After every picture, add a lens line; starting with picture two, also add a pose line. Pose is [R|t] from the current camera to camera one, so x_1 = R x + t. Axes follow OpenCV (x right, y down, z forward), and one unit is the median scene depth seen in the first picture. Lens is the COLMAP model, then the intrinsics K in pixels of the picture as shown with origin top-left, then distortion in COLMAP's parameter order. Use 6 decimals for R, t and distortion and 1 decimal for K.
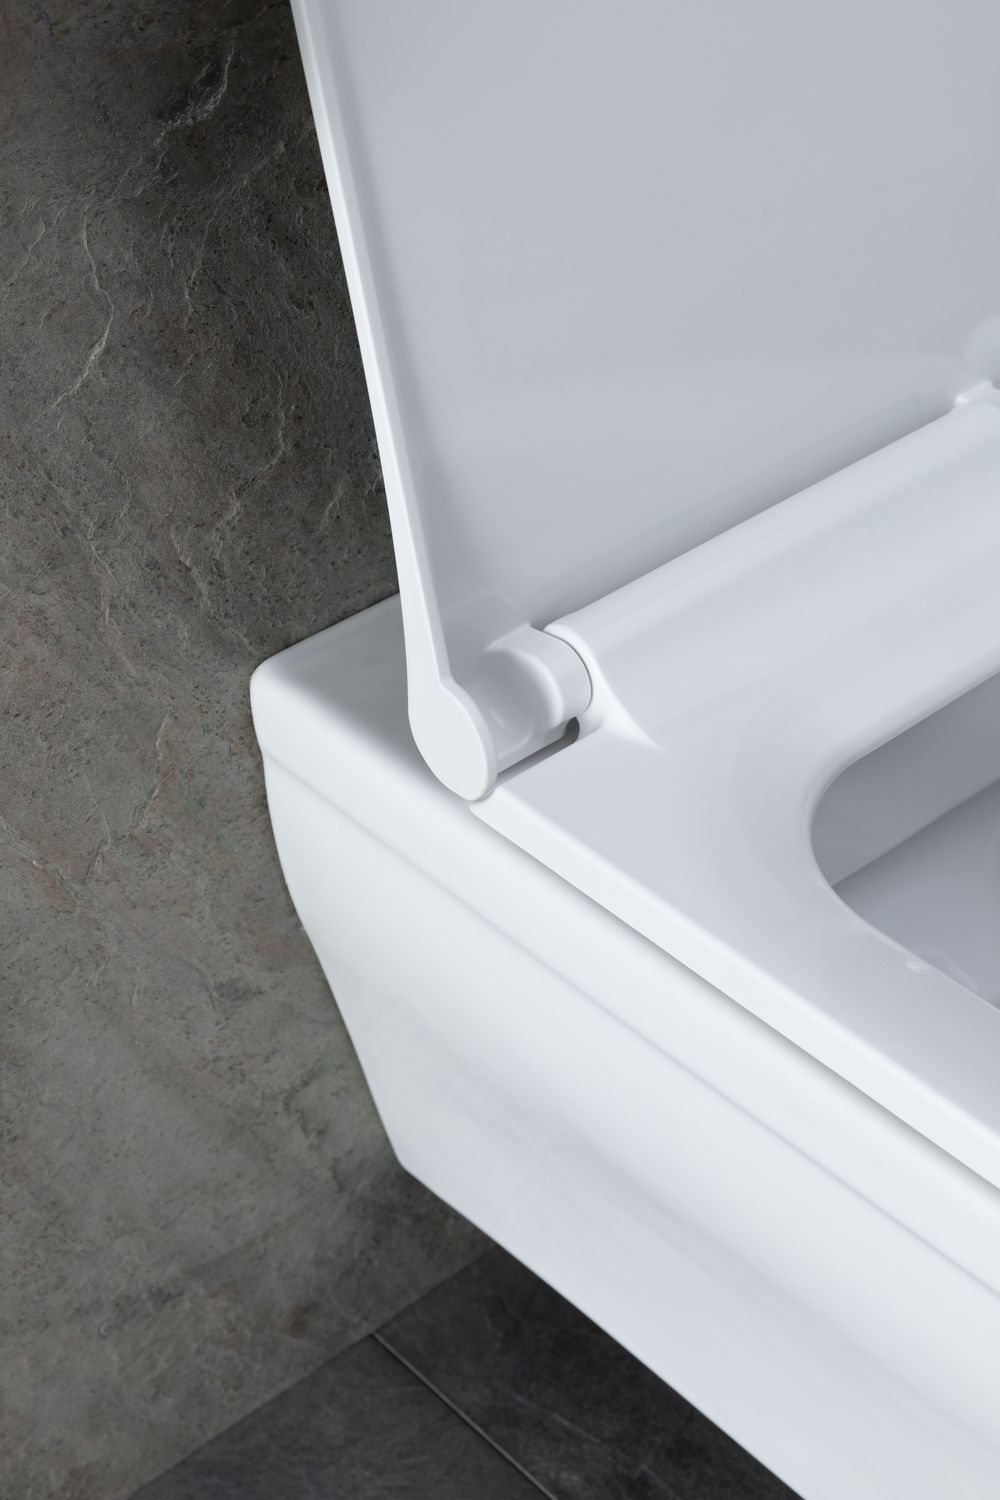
lens RADIAL K [[2742.2, 0, 493.1], [0, 2742.2, 801.5], [0, 0, 1]] dist [-0.033203, 0.000000]
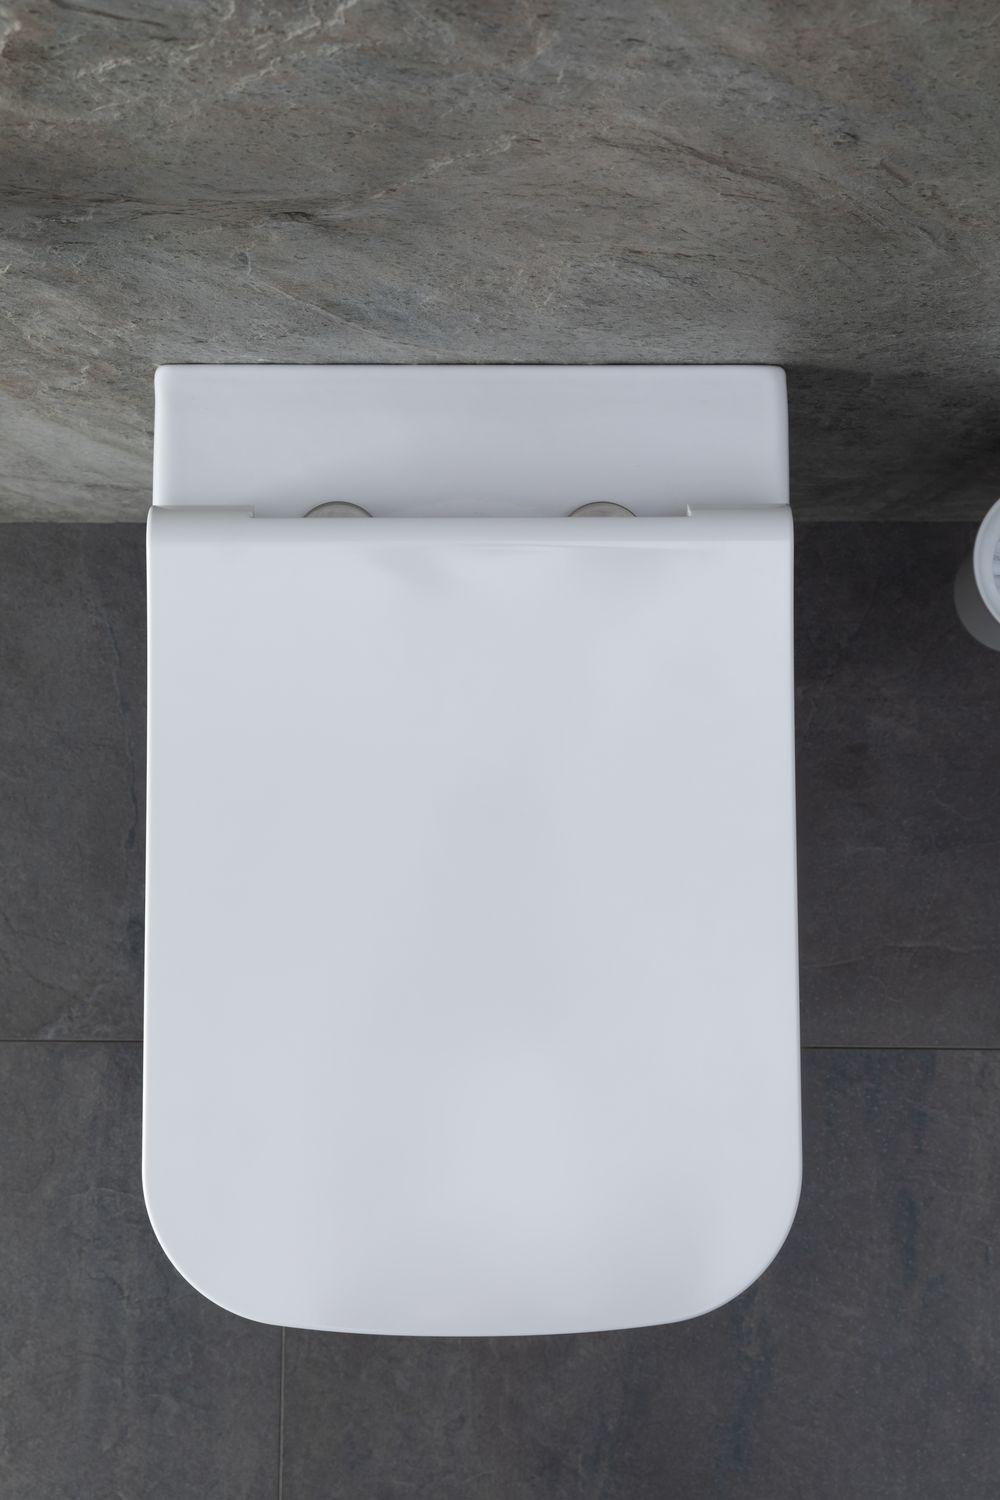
lens RADIAL K [[2067.6, 0, 458.7], [0, 2067.6, 775.1], [0, 0, 1]] dist [0.020299, 0.000000]
pose [[0.743907, 0.665130, -0.064841, 0.256701], [-0.412652, 0.533501, 0.738306, -0.836581], [0.525662, -0.522474, 0.671342, 0.219674]]
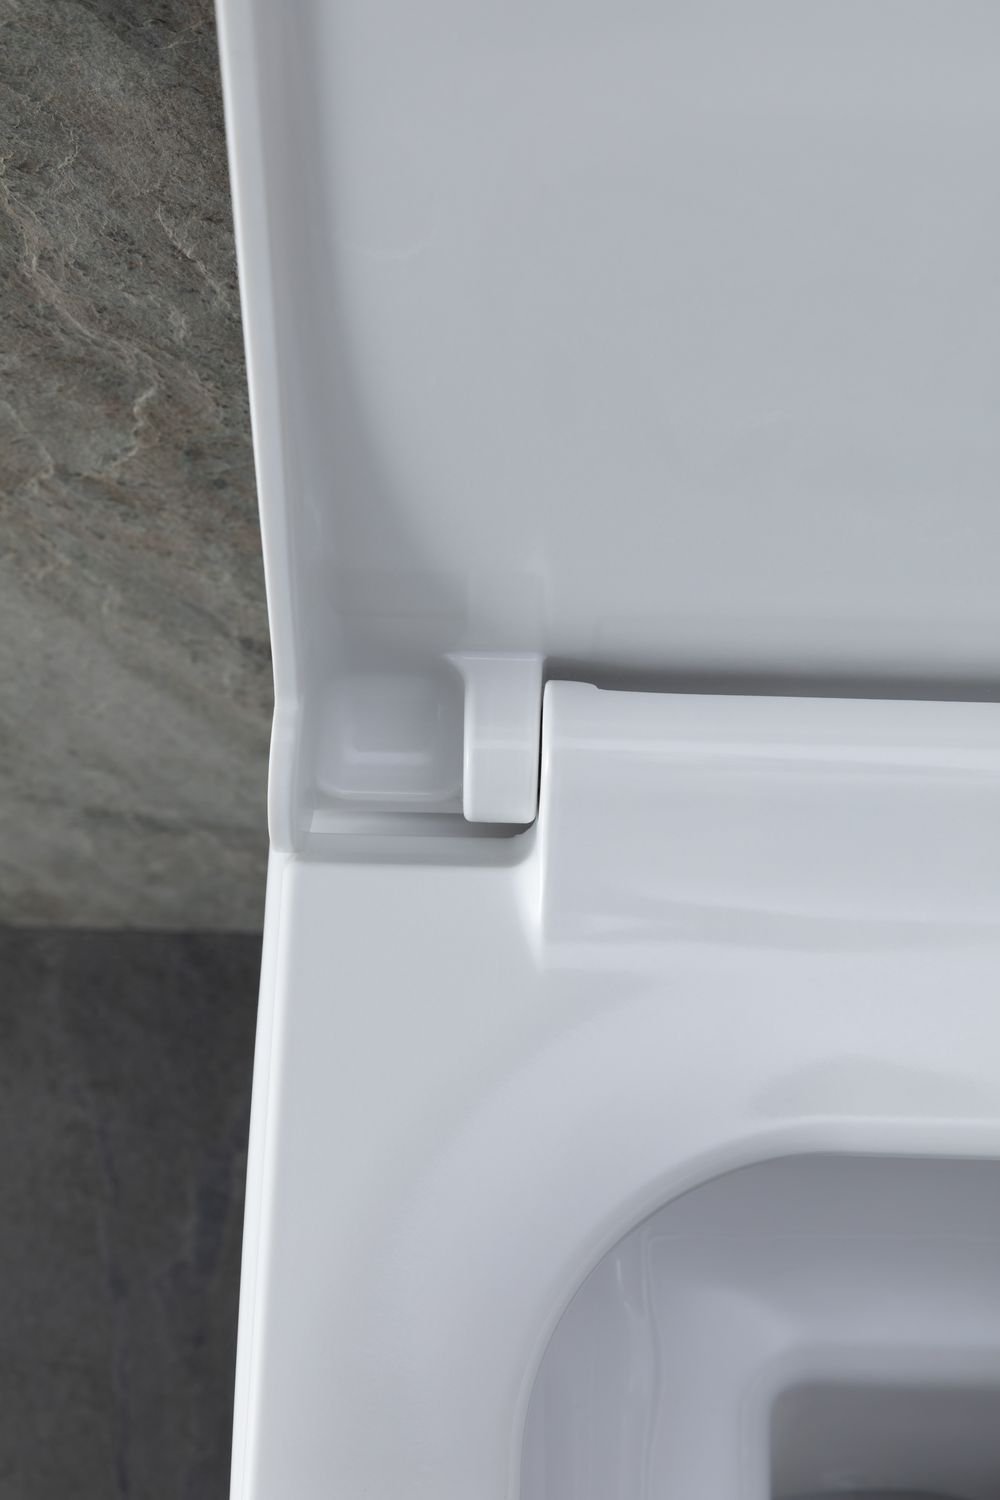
lens RADIAL K [[2701.5, 0, 385.8], [0, 2701.5, 763.1], [0, 0, 1]] dist [0.007071, 0.000000]
pose [[0.707181, 0.644173, -0.291438, 0.170916], [-0.419373, 0.714027, 0.560617, -0.357563], [0.569229, -0.274236, 0.775095, 0.494026]]
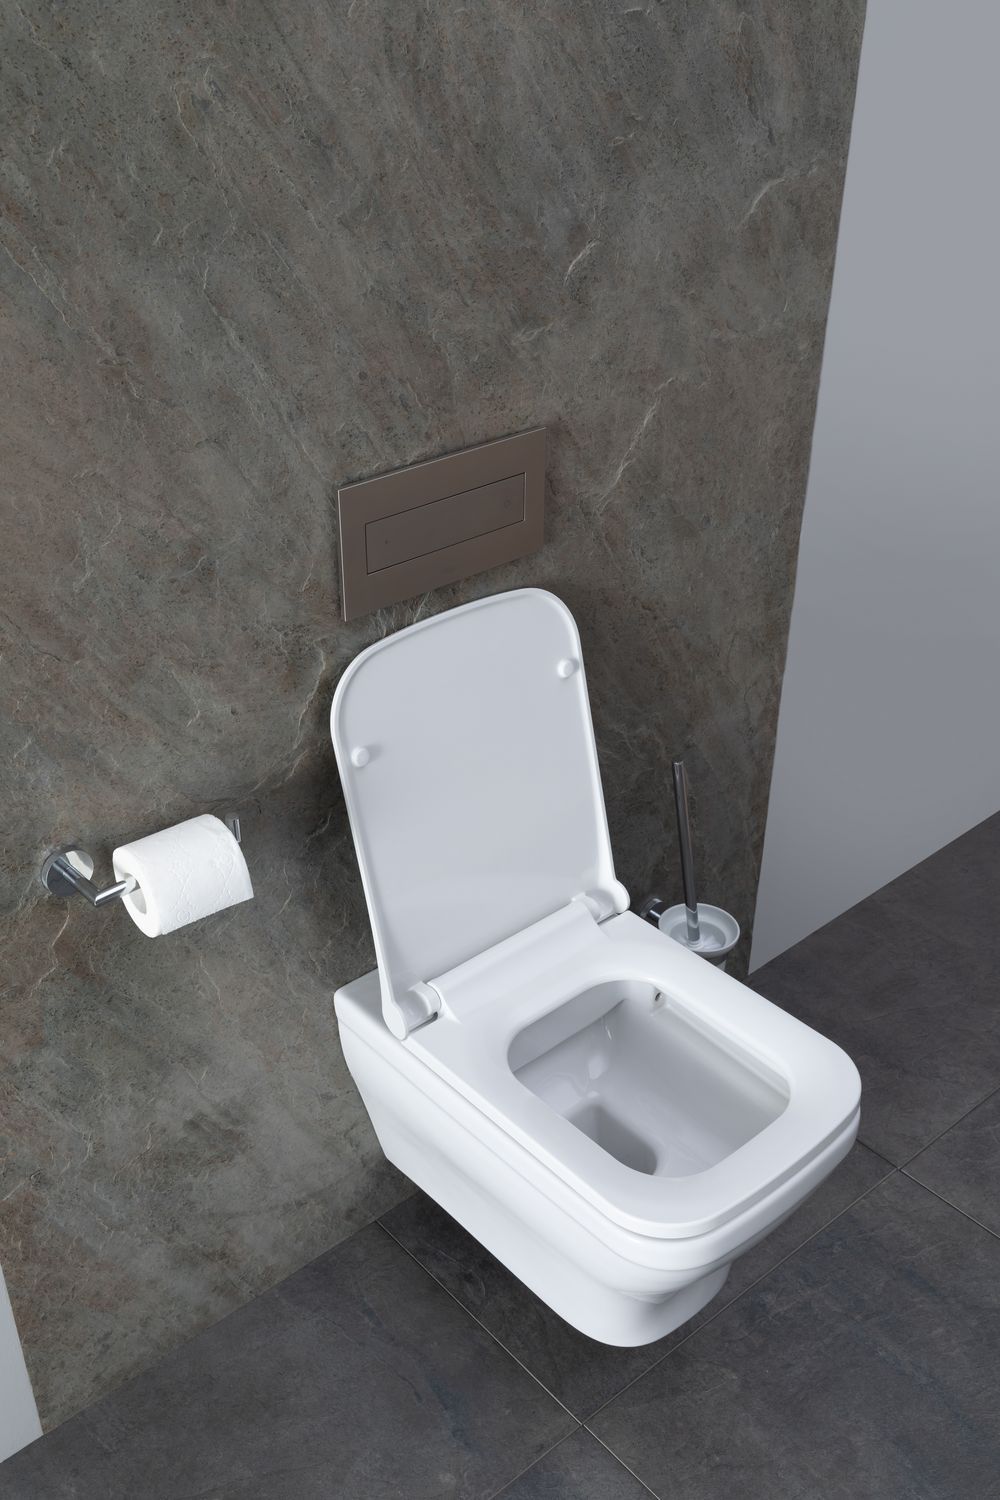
lens RADIAL K [[1567.8, 0, 488.9], [0, 1567.8, 782.0], [0, 0, 1]] dist [0.028842, 0.000000]
pose [[0.999898, 0.012100, -0.007564, 0.095681], [-0.012815, 0.994605, -0.102944, -0.103909], [0.006278, 0.103031, 0.994658, -0.772850]]
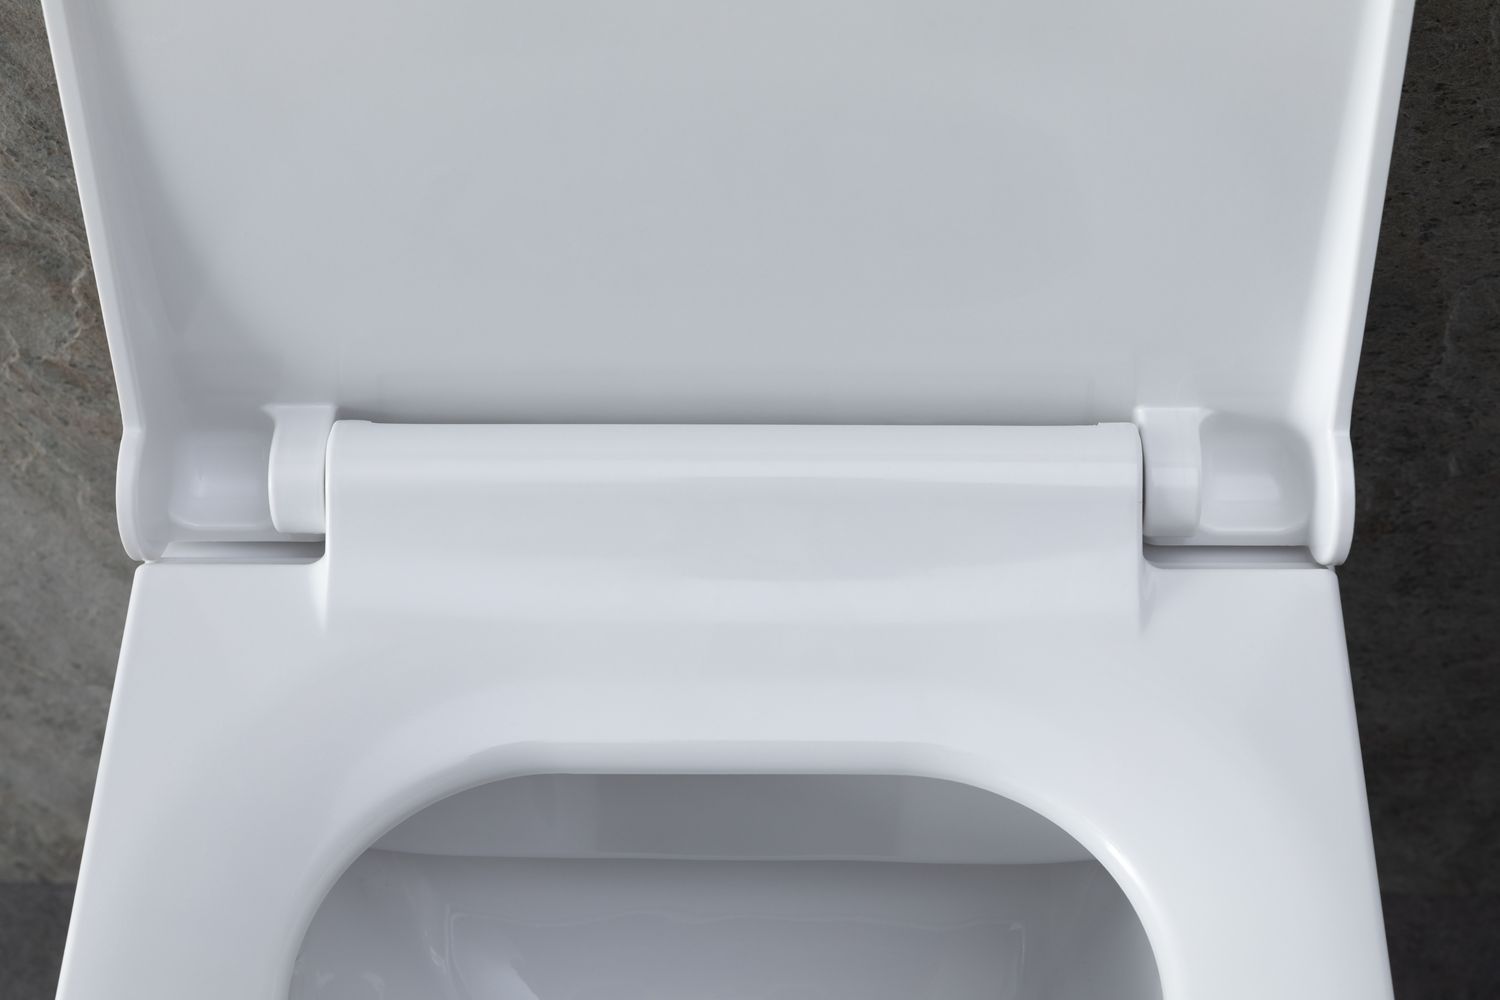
lens RADIAL K [[2673.5, 0, 733.3], [0, 2673.5, 431.6], [0, 0, 1]] dist [-0.000129, 0.000000]
pose [[0.727269, 0.530614, -0.435348, 0.432305], [-0.415200, 0.845194, 0.336535, -0.361546], [0.546524, -0.063995, 0.834995, 0.391142]]
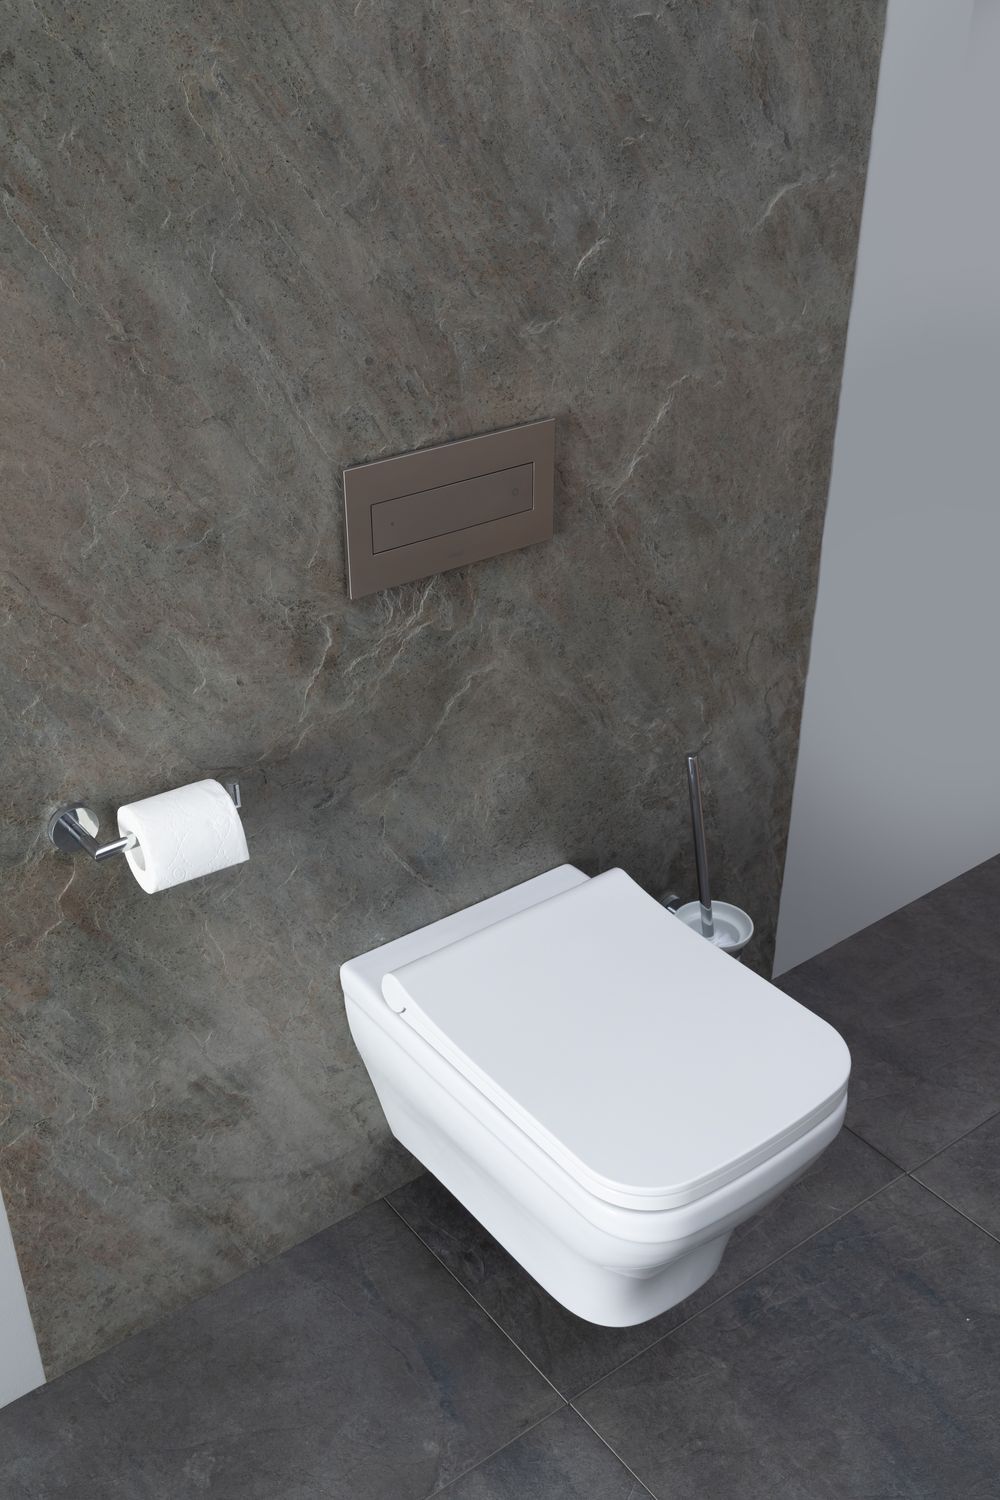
lens RADIAL K [[1567.8, 0, 487.4], [0, 1567.8, 781.6], [0, 0, 1]] dist [0.028842, 0.000000]
pose [[0.996427, 0.042996, -0.072699, 0.203678], [-0.051783, 0.990972, -0.123661, -0.043374], [0.066726, 0.126984, 0.989658, -0.805890]]
